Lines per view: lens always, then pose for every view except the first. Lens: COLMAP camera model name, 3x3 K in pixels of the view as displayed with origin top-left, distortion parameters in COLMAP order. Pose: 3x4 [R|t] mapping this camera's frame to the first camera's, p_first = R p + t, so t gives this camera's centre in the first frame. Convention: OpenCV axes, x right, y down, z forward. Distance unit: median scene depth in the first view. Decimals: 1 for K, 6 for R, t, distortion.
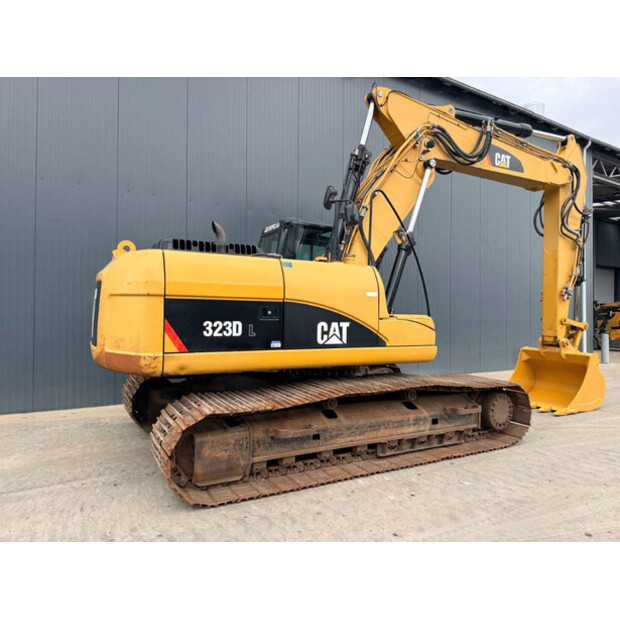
lens RADIAL K [[441.0, 0, 310.0], [0, 441.0, 310.0], [0, 0, 1]] dist [0.027720, -0.005203]
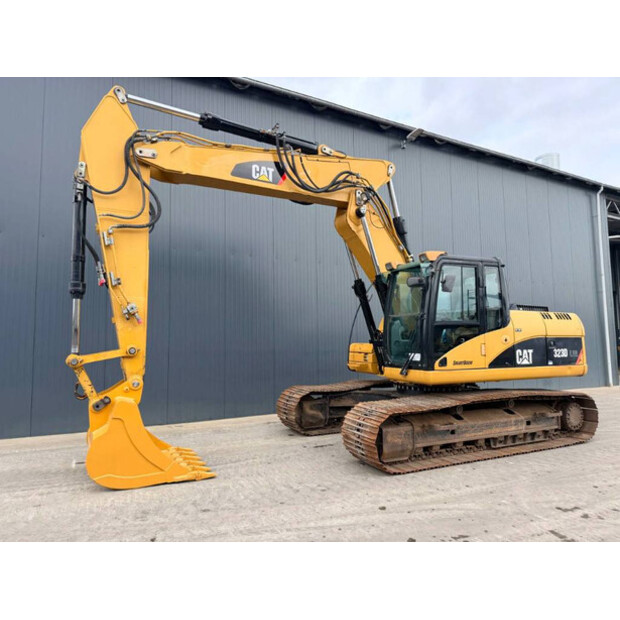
lens RADIAL K [[425.2, 0, 306.3], [0, 425.2, 308.4], [0, 0, 1]] dist [-0.000910, -0.003611]
pose [[0.998411, -0.023423, -0.051246, -0.346777], [0.019351, 0.996721, -0.078563, -0.009362], [0.052919, 0.077447, 0.995591, -0.384306]]
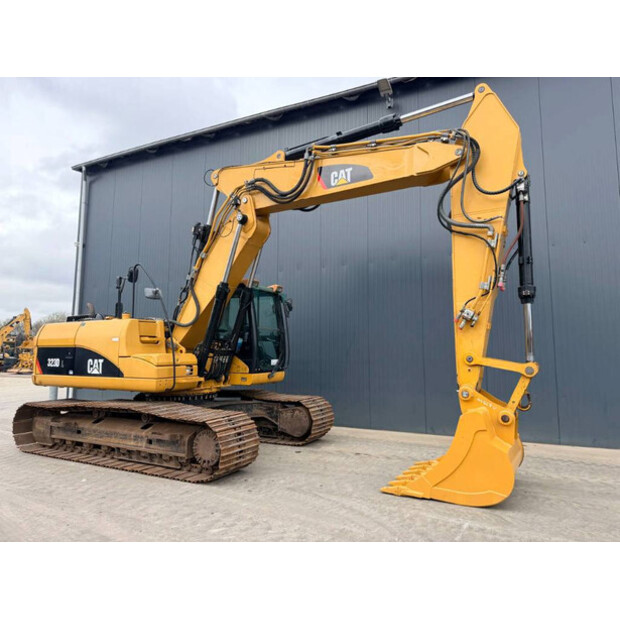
lens RADIAL K [[441.0, 0, 310.0], [0, 441.0, 310.0], [0, 0, 1]] dist [0.027720, -0.005203]
pose [[0.537677, -0.095736, -0.837698, 1.696817], [0.012345, 0.994320, -0.105712, 0.028005], [0.843060, 0.046498, 0.535805, 0.755144]]
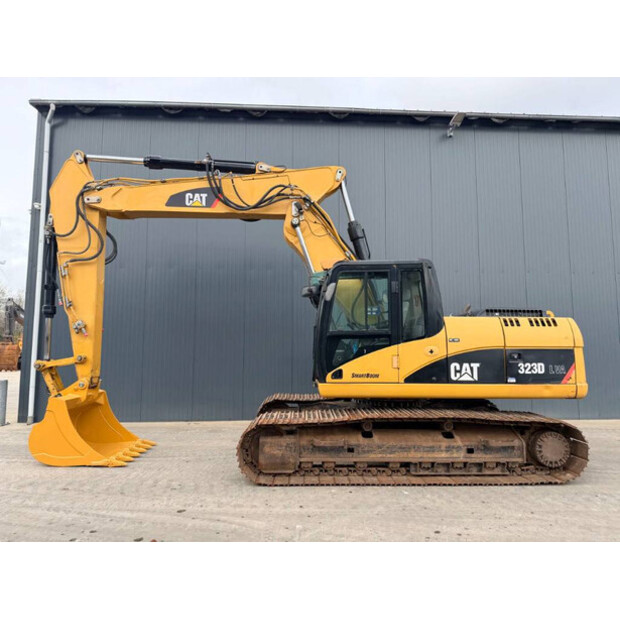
lens RADIAL K [[435.6, 0, 310.0], [0, 435.6, 310.0], [0, 0, 1]] dist [0.004693, -0.006477]
pose [[0.888879, -0.056155, -0.454687, 0.480275], [0.010803, 0.994753, -0.101736, 0.001567], [0.458014, 0.085519, 0.884822, -0.227672]]
